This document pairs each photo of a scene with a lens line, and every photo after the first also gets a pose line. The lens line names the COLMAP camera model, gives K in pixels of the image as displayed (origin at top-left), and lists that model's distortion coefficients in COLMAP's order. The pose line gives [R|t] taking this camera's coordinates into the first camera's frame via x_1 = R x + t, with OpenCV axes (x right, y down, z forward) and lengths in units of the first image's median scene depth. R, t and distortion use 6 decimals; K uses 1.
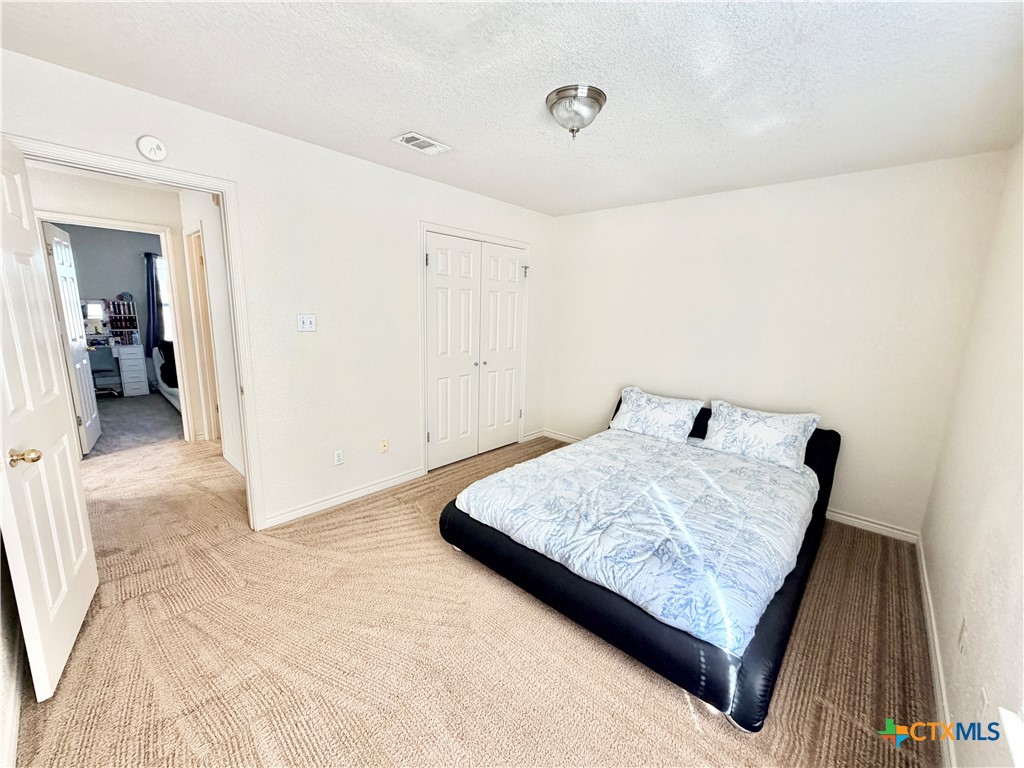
lens RADIAL K [[412.1, 0, 512.0], [0, 412.1, 384.0], [0, 0, 1]] dist [-0.000153, 0.000168]
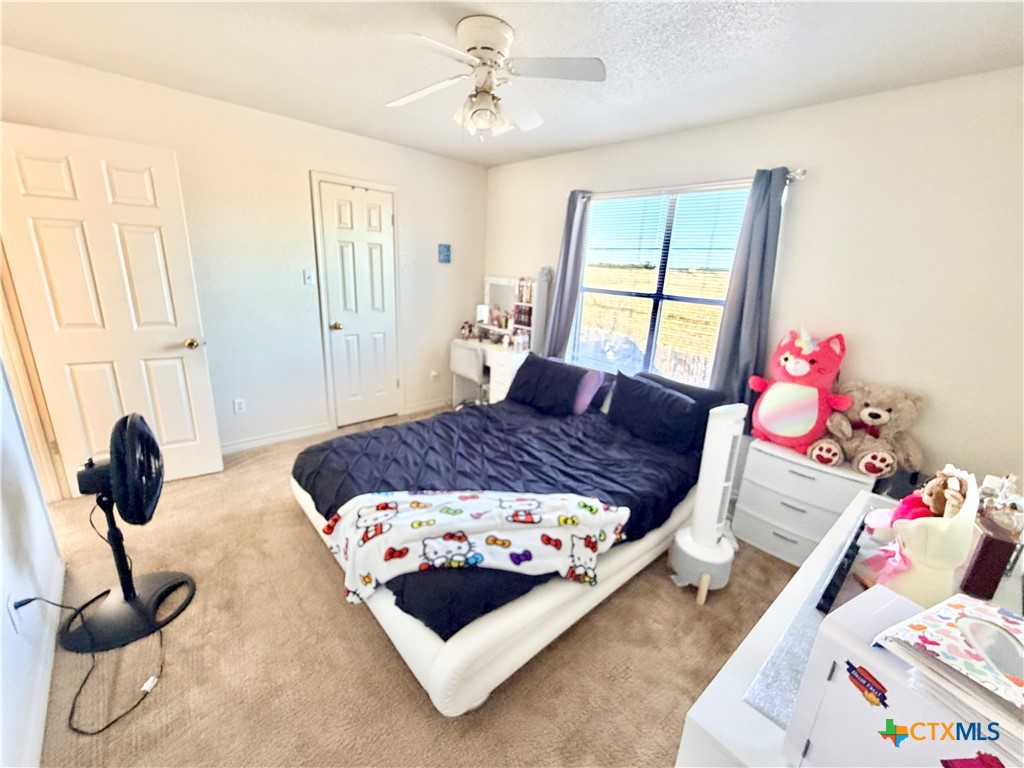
lens RADIAL K [[412.1, 0, 512.0], [0, 412.1, 384.0], [0, 0, 1]] dist [-0.000153, 0.000168]
pose [[-0.078209, 0.241844, -0.967158, -0.316564], [-0.238676, 0.937375, 0.253697, -0.208723], [0.967945, 0.250679, -0.015589, 1.035893]]
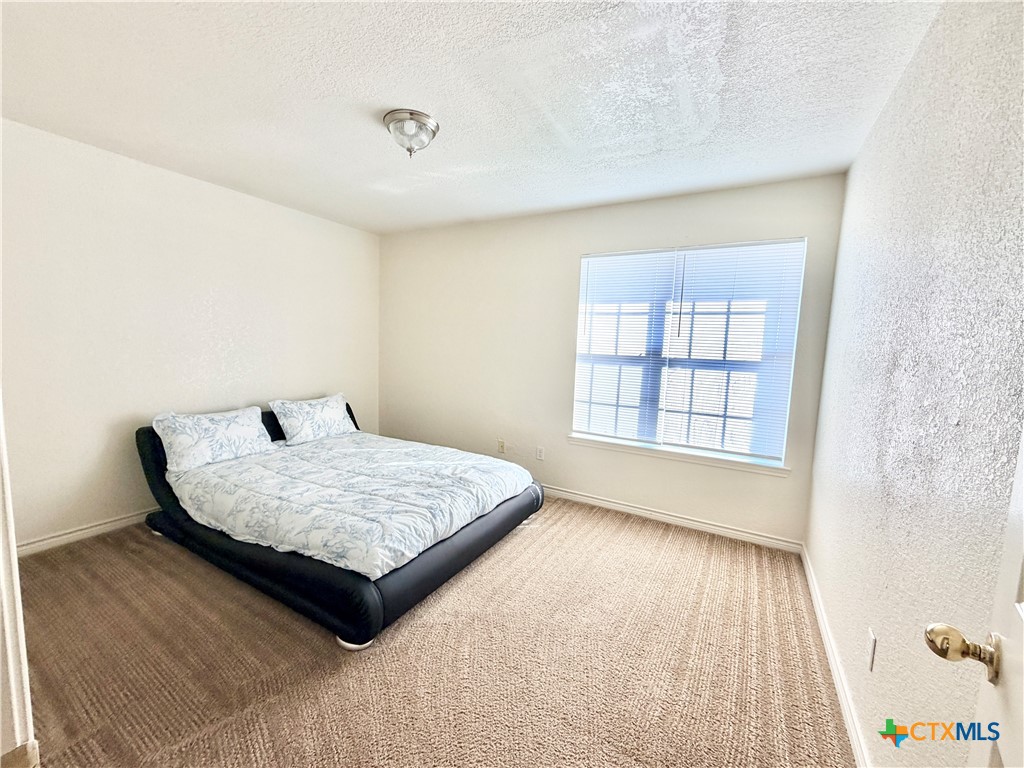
lens RADIAL K [[409.2, 0, 509.8], [0, 409.2, 385.3], [0, 0, 1]] dist [-0.000104, 0.000485]
pose [[-0.216423, -0.138781, 0.966386, -0.339322], [0.138101, 0.975540, 0.171023, -0.050806], [-0.966483, 0.170473, -0.191964, 0.346863]]
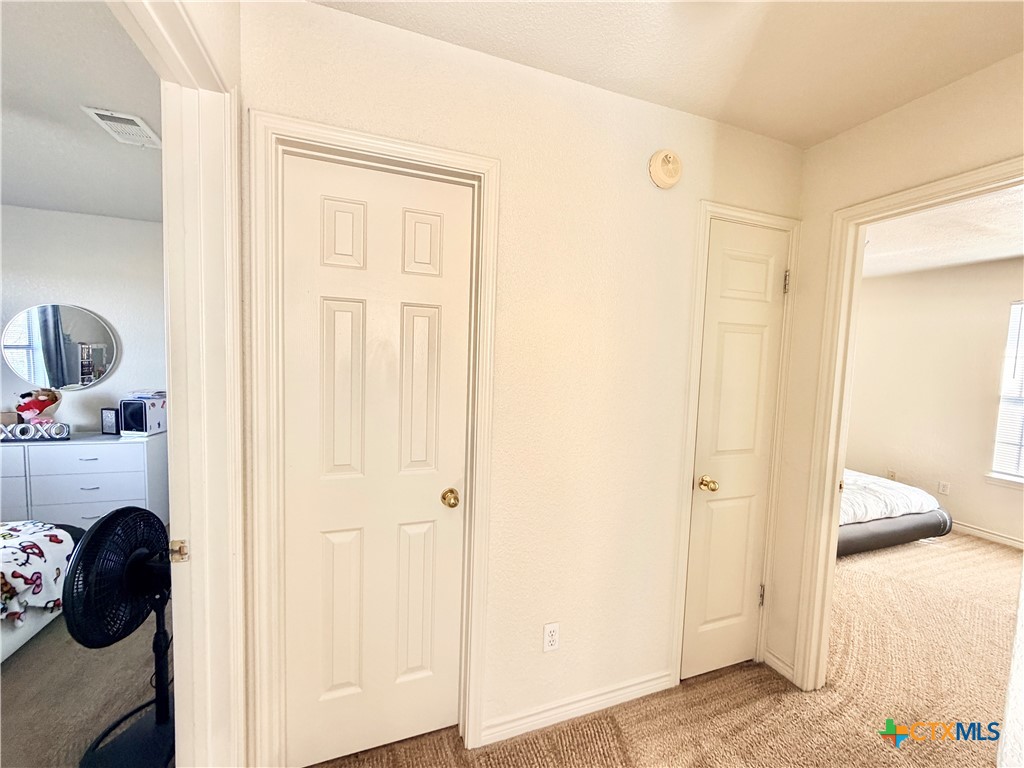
lens RADIAL K [[409.2, 0, 509.8], [0, 409.2, 385.3], [0, 0, 1]] dist [-0.000104, 0.000485]
pose [[0.460888, -0.075384, 0.884251, -0.646336], [0.143170, 0.989650, 0.009746, -0.105405], [-0.875834, 0.122106, 0.466910, 0.481076]]
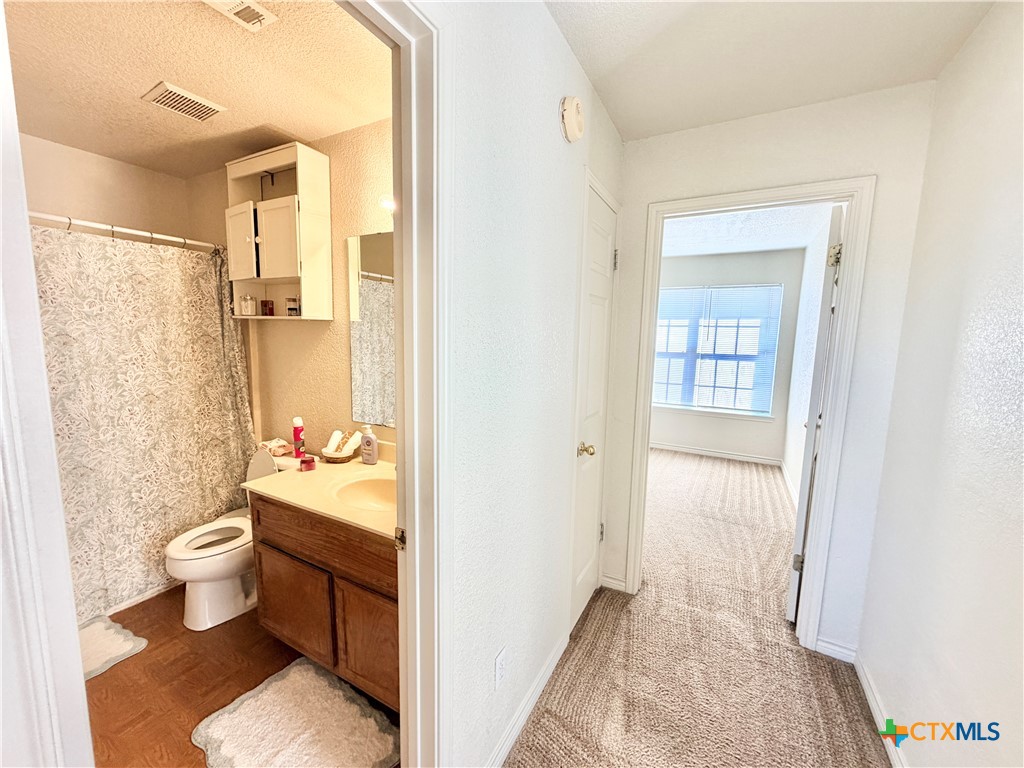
lens RADIAL K [[409.2, 0, 509.8], [0, 409.2, 385.3], [0, 0, 1]] dist [-0.000104, 0.000485]
pose [[-0.241697, -0.155390, 0.957829, -0.600456], [0.150079, 0.969231, 0.195111, -0.128120], [-0.958676, 0.190907, -0.210939, 0.615054]]
